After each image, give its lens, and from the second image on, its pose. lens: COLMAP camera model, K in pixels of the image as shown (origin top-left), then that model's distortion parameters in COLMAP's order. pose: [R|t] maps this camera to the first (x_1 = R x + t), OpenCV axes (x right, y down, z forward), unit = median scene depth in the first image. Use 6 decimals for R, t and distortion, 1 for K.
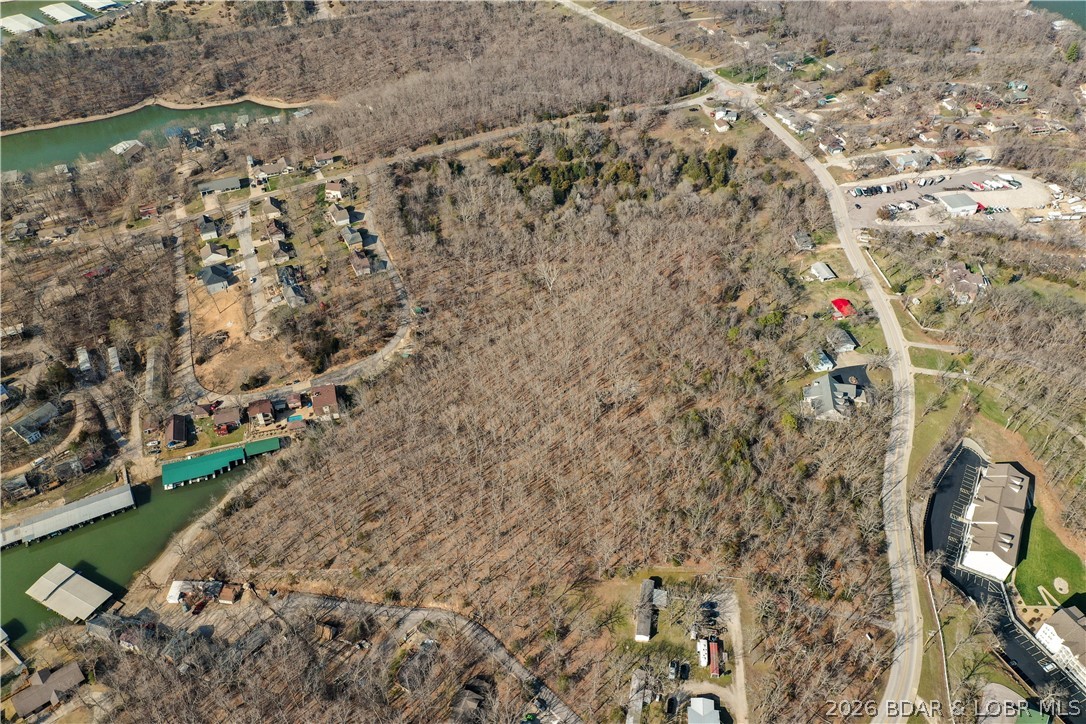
lens RADIAL K [[858.7, 0, 543.0], [0, 858.7, 362.0], [0, 0, 1]] dist [0.018021, -0.000294]
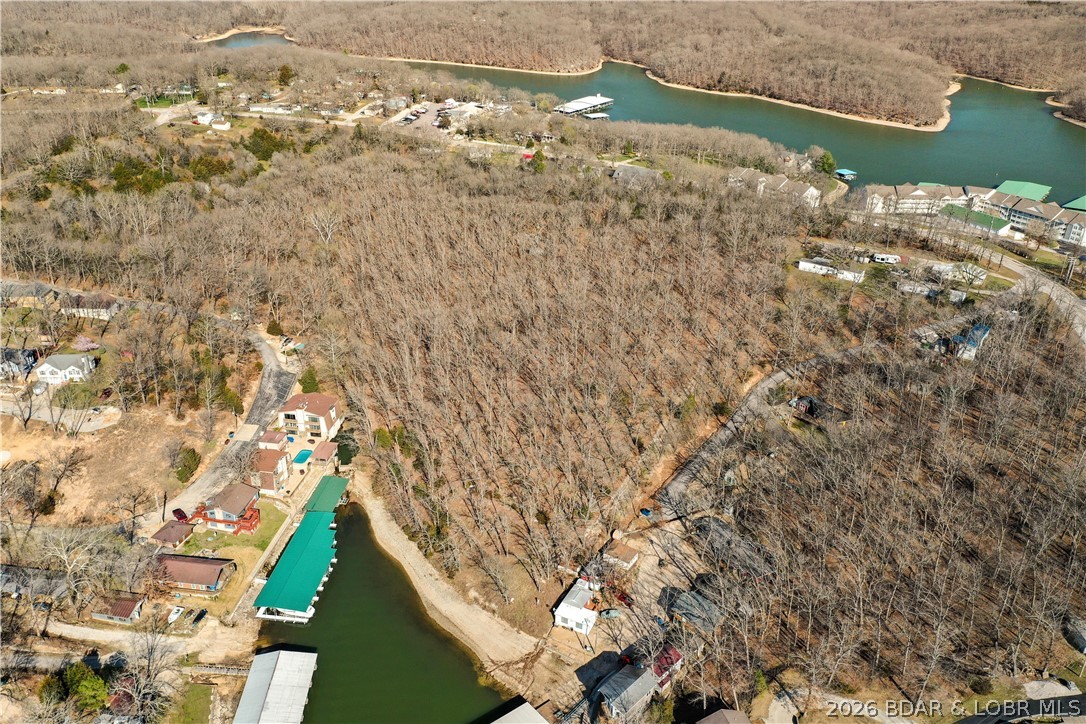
lens RADIAL K [[858.7, 0, 543.0], [0, 858.7, 362.0], [0, 0, 1]] dist [0.018021, -0.000294]
pose [[0.418412, -0.397115, 0.816842, -0.695882], [0.589026, 0.803223, 0.088776, 0.059928], [-0.691361, 0.443996, 0.569989, 0.525151]]
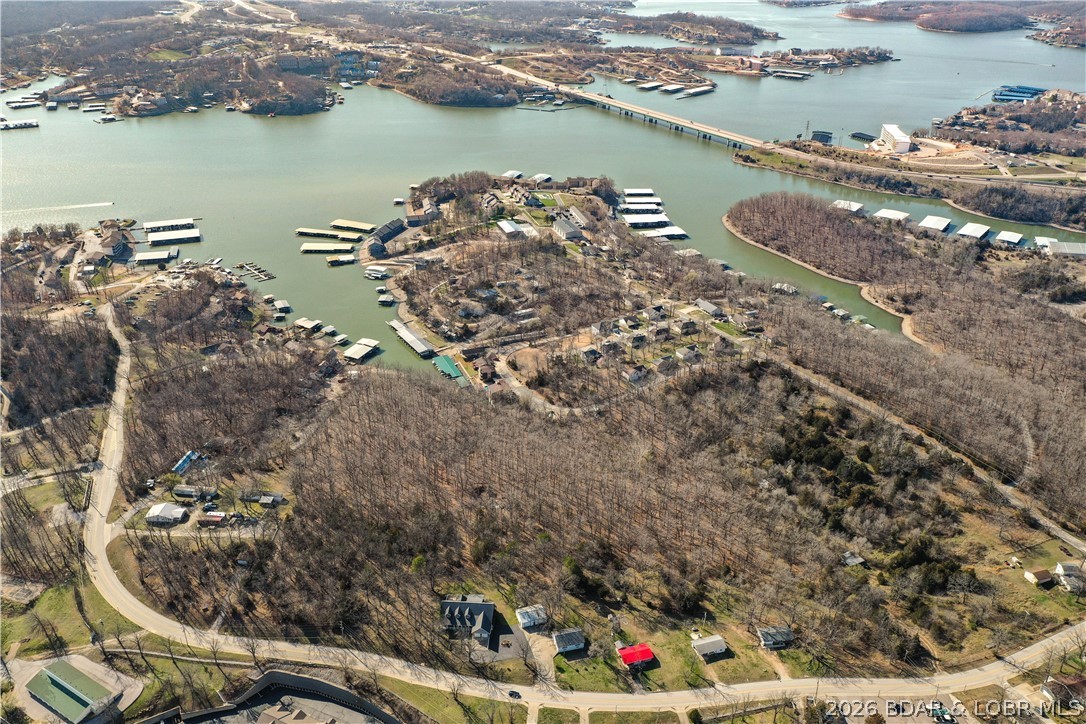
lens RADIAL K [[858.7, 0, 543.0], [0, 858.7, 362.0], [0, 0, 1]] dist [0.018021, -0.000294]
pose [[0.079958, 0.459606, -0.884516, 1.016049], [-0.676611, 0.676645, 0.290429, -0.463726], [0.731987, 0.575251, 0.365077, 0.518610]]
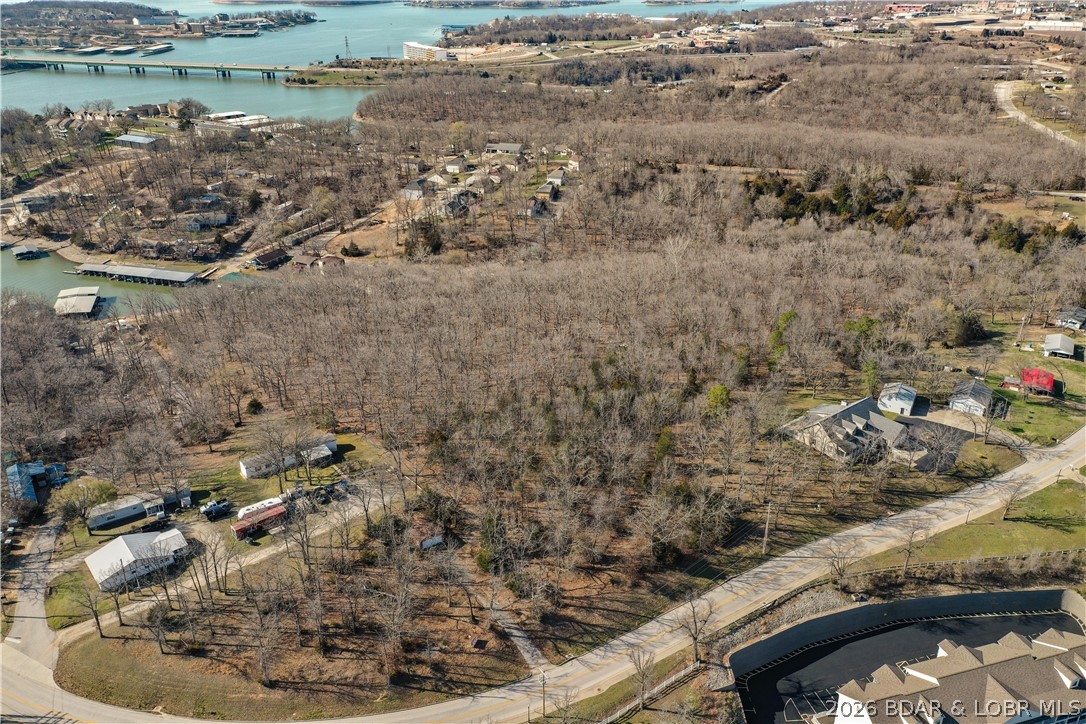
lens RADIAL K [[858.7, 0, 543.0], [0, 858.7, 362.0], [0, 0, 1]] dist [0.018021, -0.000294]
pose [[0.718526, 0.296208, -0.629270, 0.512292], [-0.461438, 0.879990, -0.112663, 0.155392], [0.520380, 0.371320, 0.768978, 0.412089]]
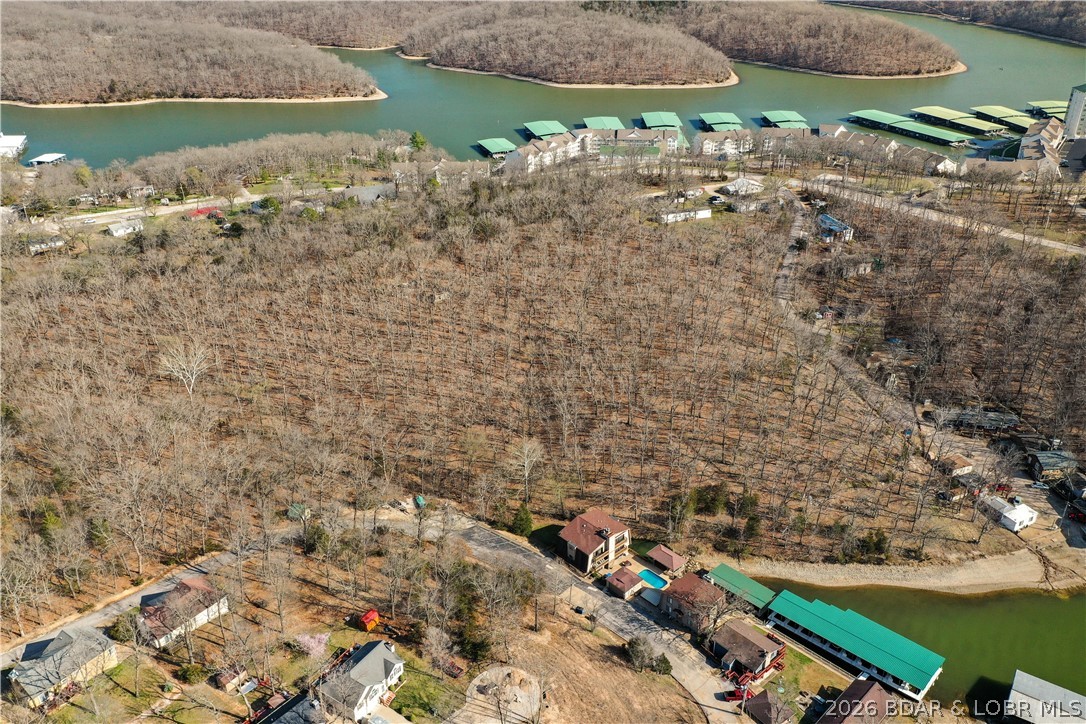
lens RADIAL K [[873.4, 0, 543.0], [0, 873.4, 362.0], [0, 0, 1]] dist [0.013616, 0.005353]
pose [[-0.465196, -0.402787, 0.788261, -0.619541], [0.601327, 0.509693, 0.615320, -0.353995], [-0.649614, 0.760247, 0.005100, 0.963467]]
